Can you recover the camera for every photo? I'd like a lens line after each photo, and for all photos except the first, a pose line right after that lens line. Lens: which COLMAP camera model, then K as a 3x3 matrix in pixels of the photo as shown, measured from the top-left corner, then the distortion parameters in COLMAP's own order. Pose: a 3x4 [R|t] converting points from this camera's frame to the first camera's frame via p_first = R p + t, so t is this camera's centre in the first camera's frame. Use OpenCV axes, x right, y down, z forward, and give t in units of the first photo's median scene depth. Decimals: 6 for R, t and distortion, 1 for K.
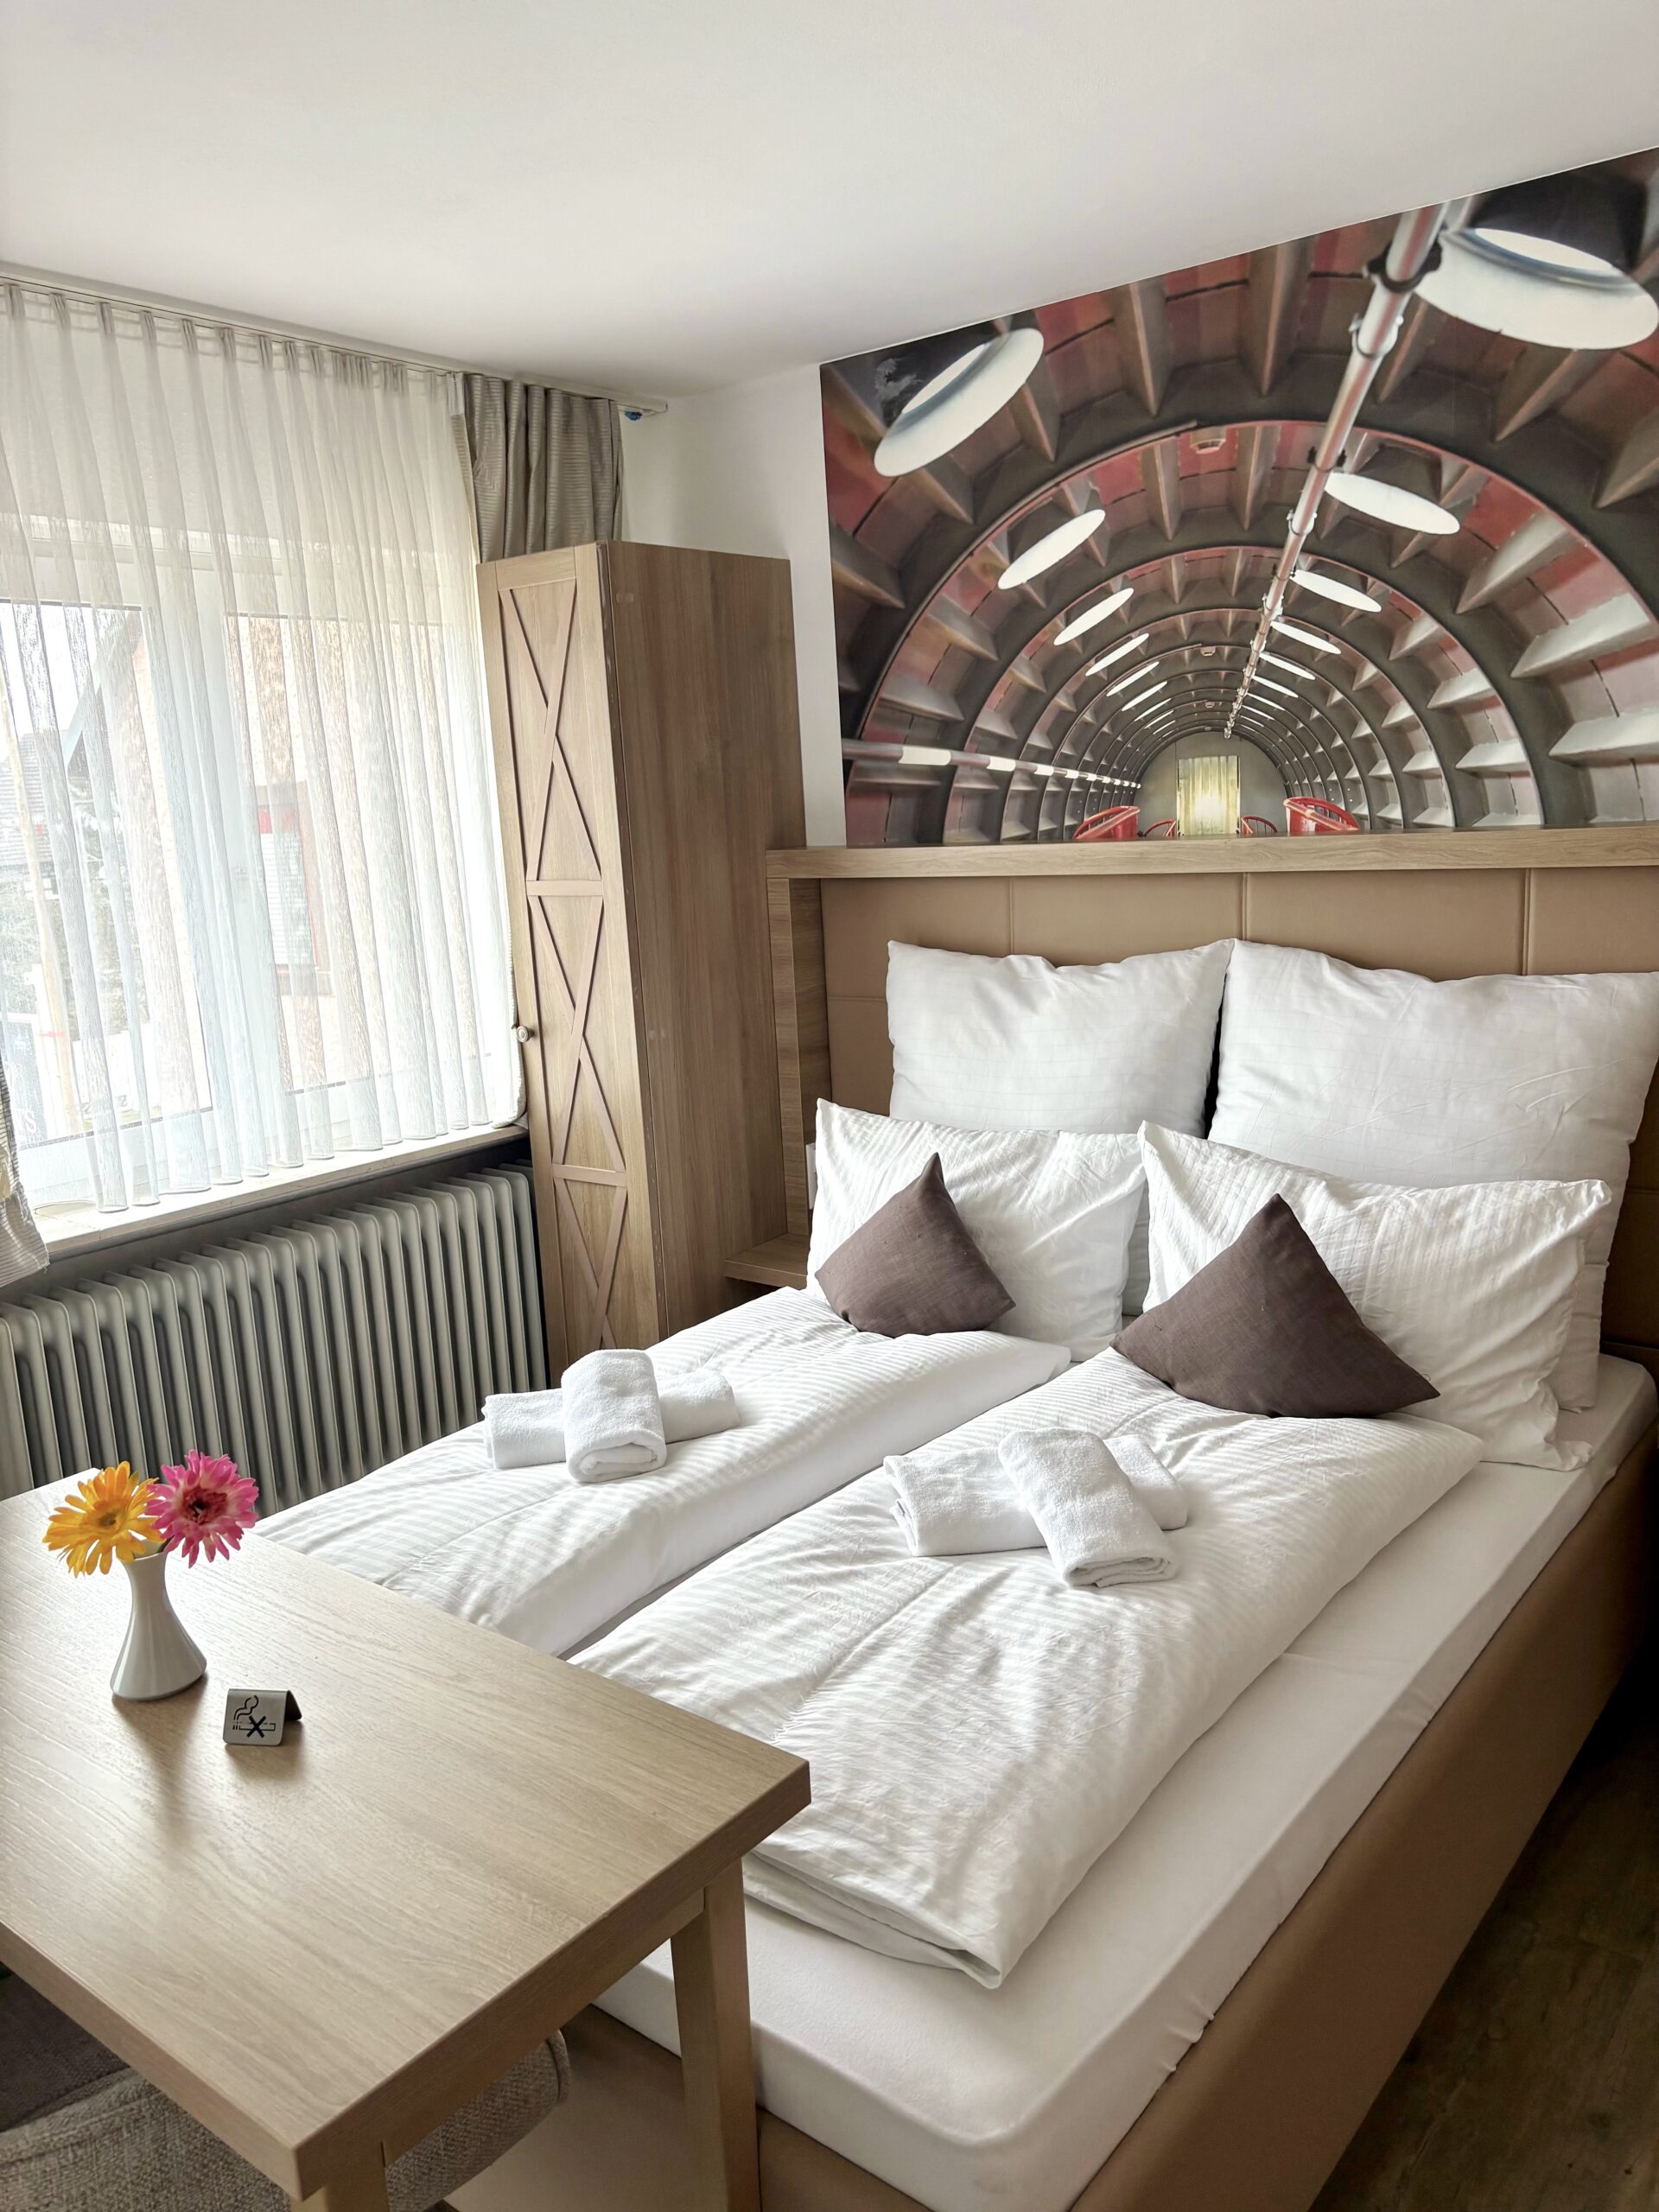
lens RADIAL K [[1683.2, 0, 826.1], [0, 1683.2, 1120.7], [0, 0, 1]] dist [0.007526, 0.008368]
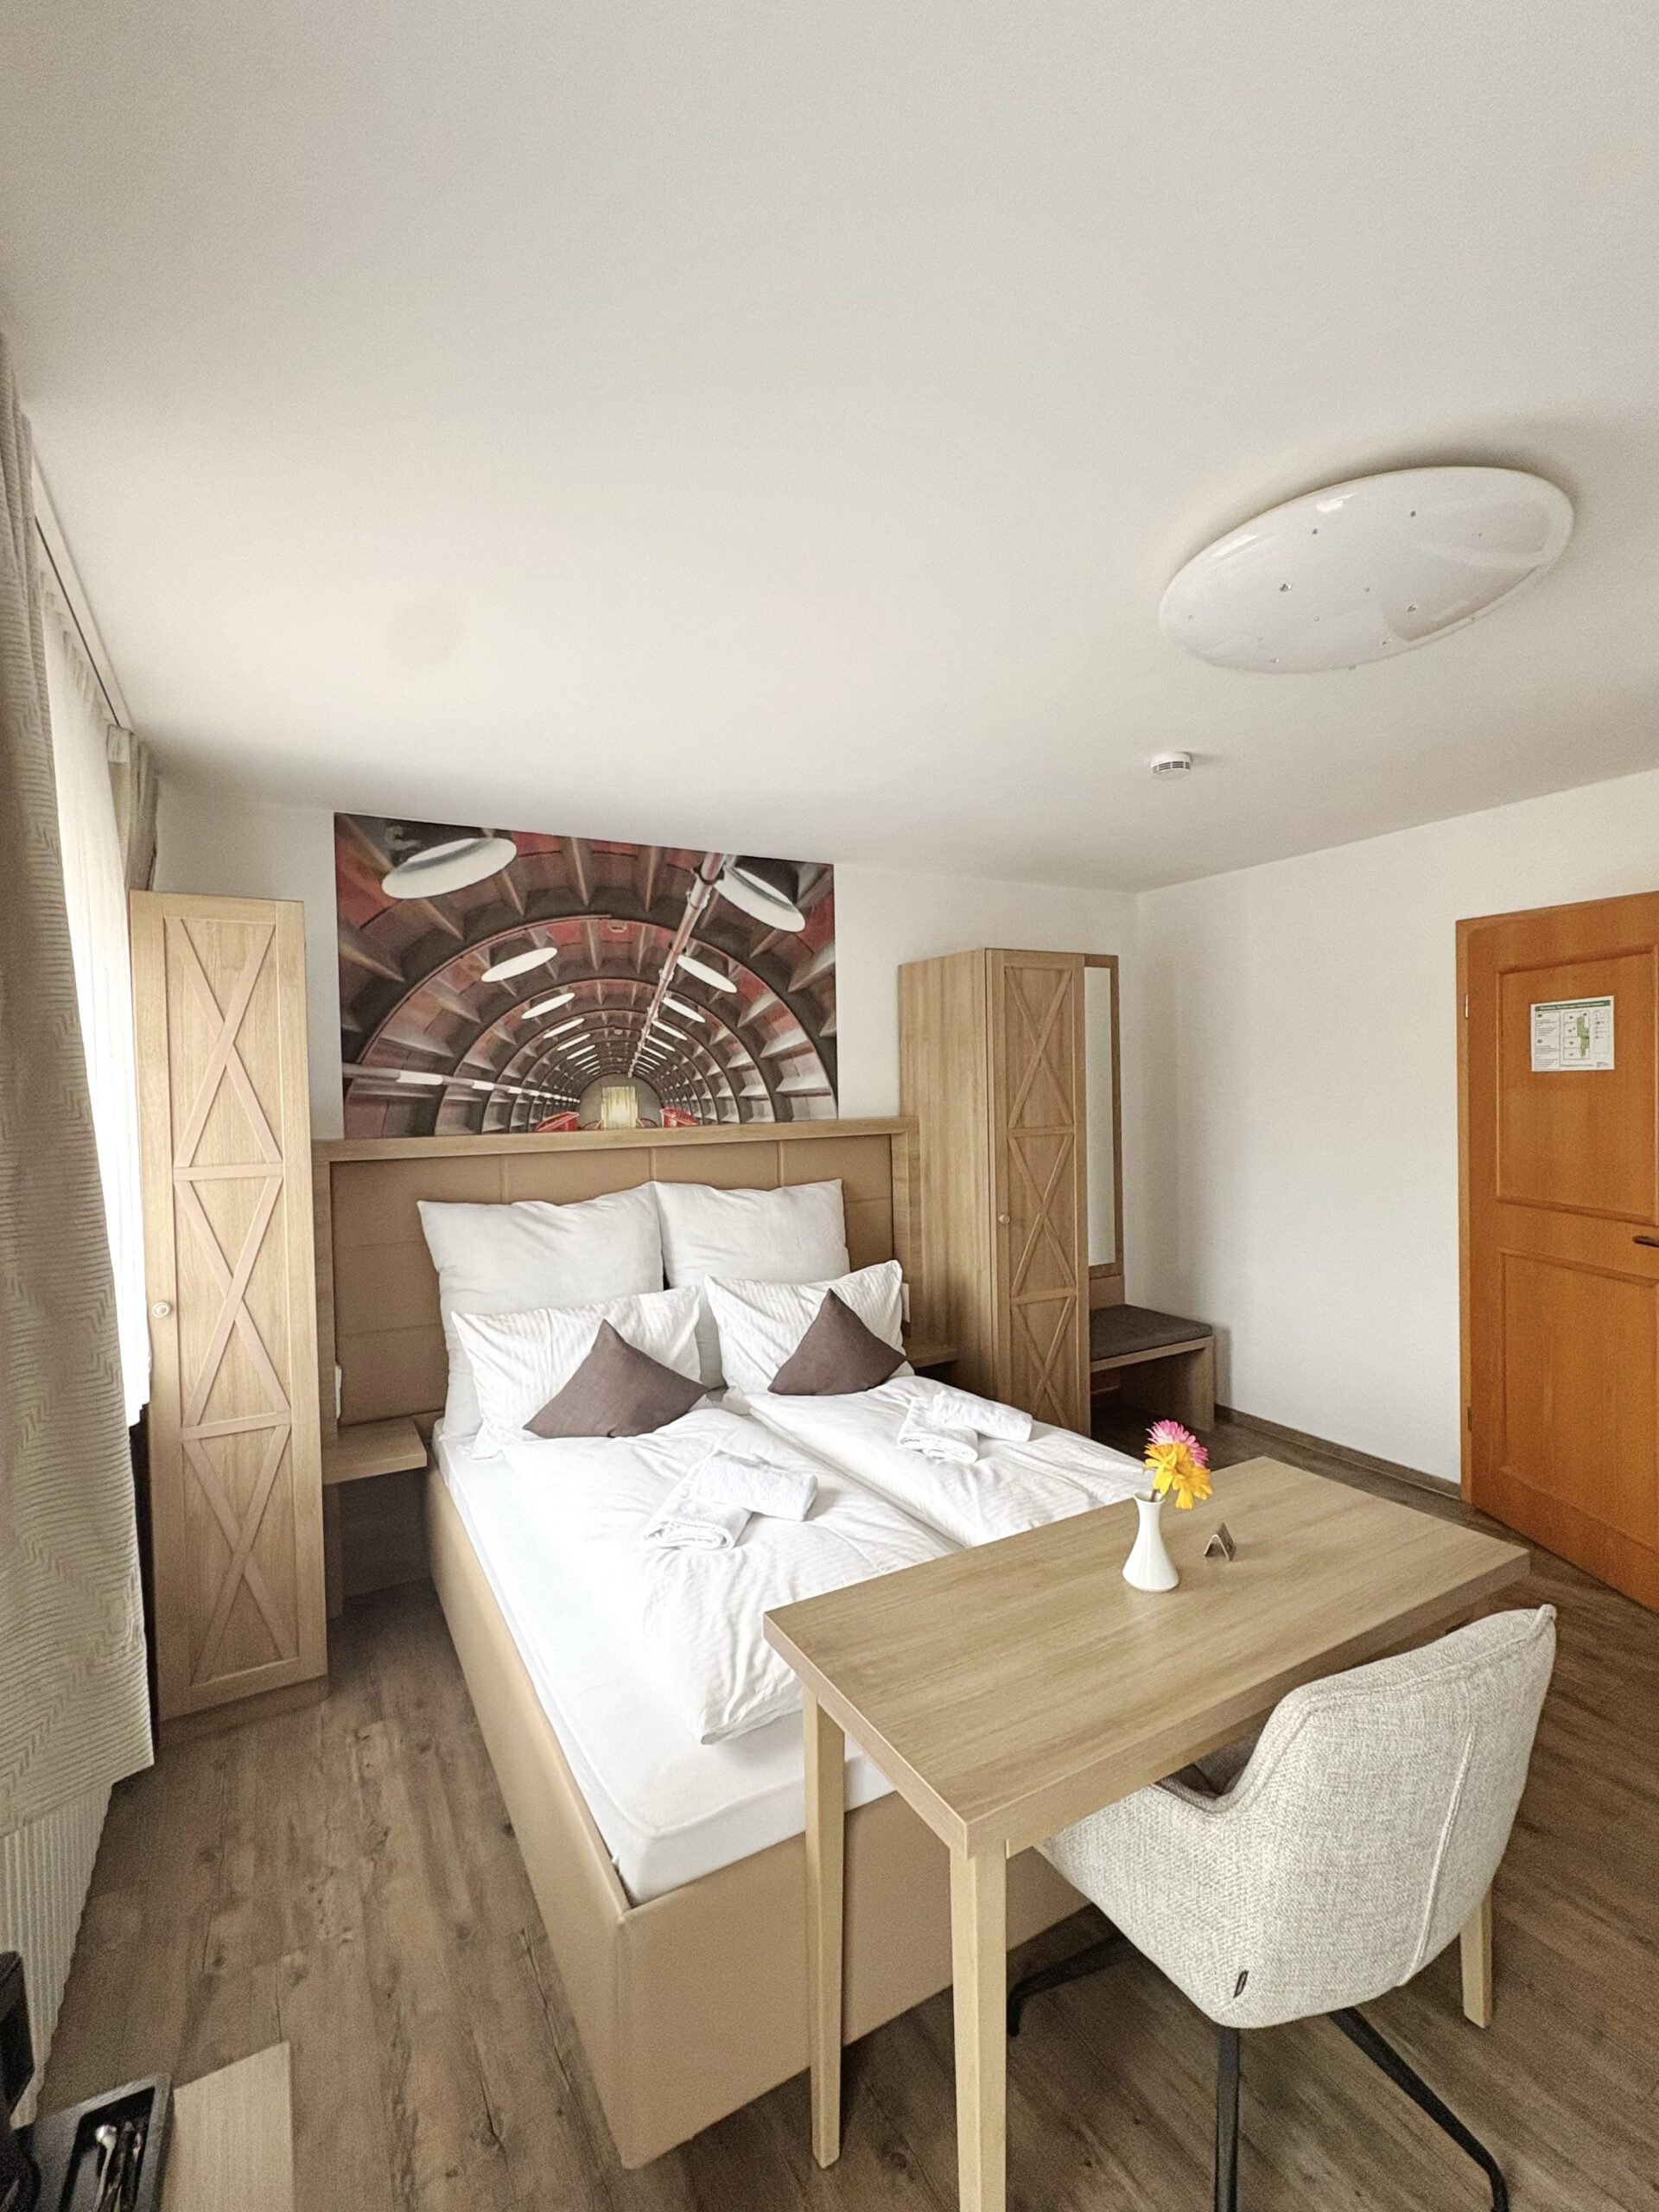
lens RADIAL K [[949.7, 0, 832.7], [0, 949.7, 1096.7], [0, 0, 1]] dist [-0.001995, 0.000184]
pose [[0.386129, 0.034696, 0.921792, -0.658554], [0.176973, 0.977943, -0.110941, -0.047037], [-0.905309, 0.205969, 0.371472, 0.403375]]
